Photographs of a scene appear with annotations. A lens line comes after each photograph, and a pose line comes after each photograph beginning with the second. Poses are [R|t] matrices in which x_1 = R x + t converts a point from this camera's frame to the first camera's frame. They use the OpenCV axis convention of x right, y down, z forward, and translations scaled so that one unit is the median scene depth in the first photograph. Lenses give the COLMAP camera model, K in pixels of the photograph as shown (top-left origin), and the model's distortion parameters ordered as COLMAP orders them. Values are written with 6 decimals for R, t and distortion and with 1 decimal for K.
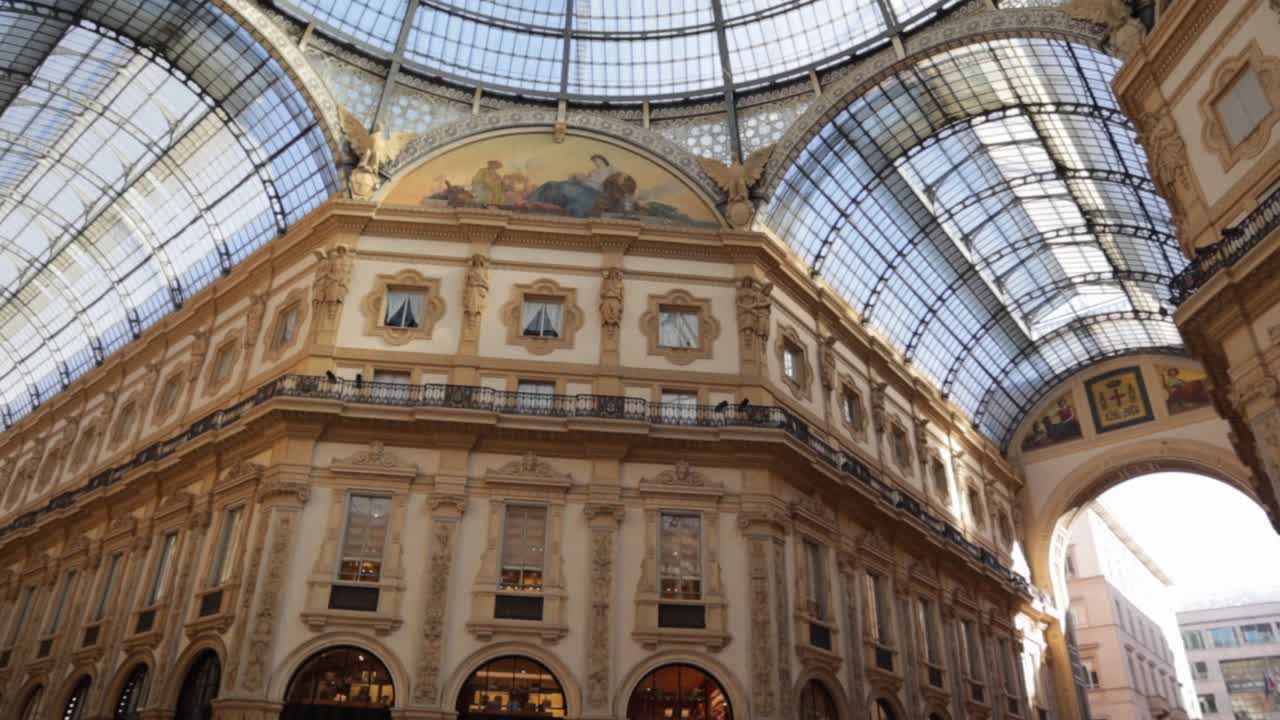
lens RADIAL K [[510.0, 0, 656.0], [0, 510.0, 358.8], [0, 0, 1]] dist [-0.043149, 0.007701]
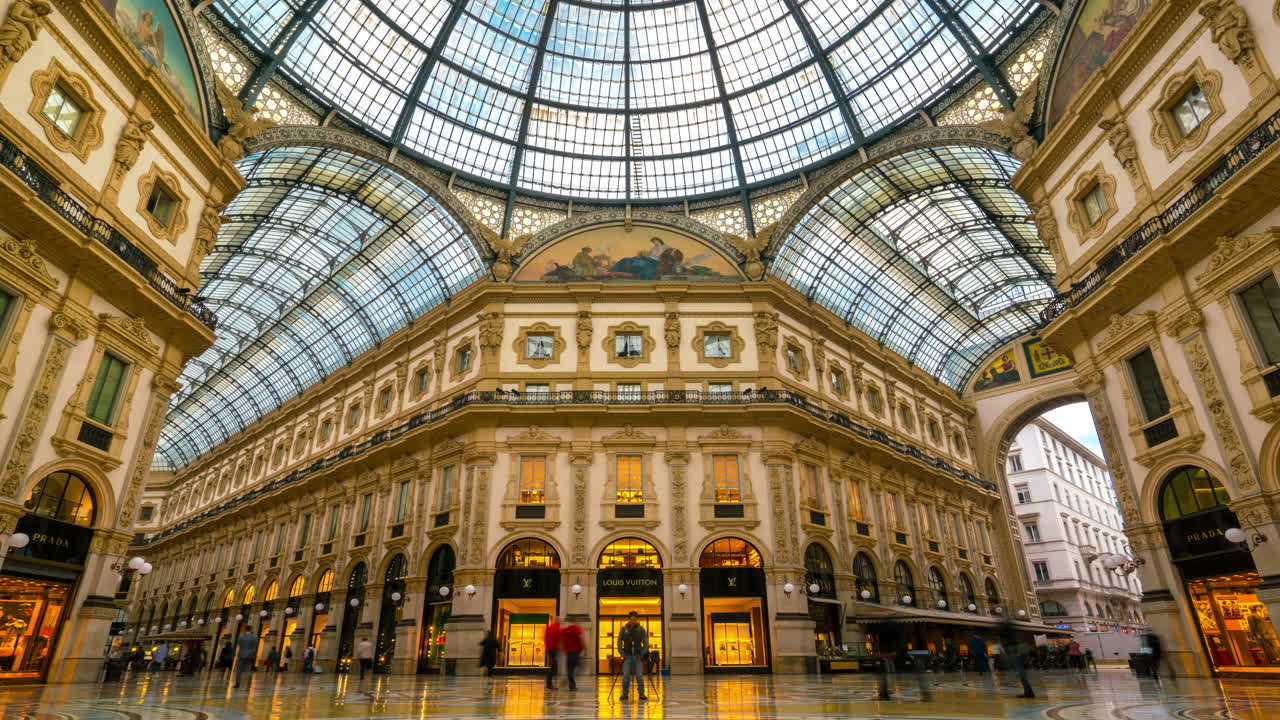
lens RADIAL K [[672.4, 0, 640.0], [0, 672.4, 360.0], [0, 0, 1]] dist [-0.018462, -0.000361]
pose [[0.993357, -0.063885, -0.095710, 0.004195], [0.090466, 0.947583, 0.306435, -0.662665], [0.071117, -0.313058, 0.947068, -0.949981]]
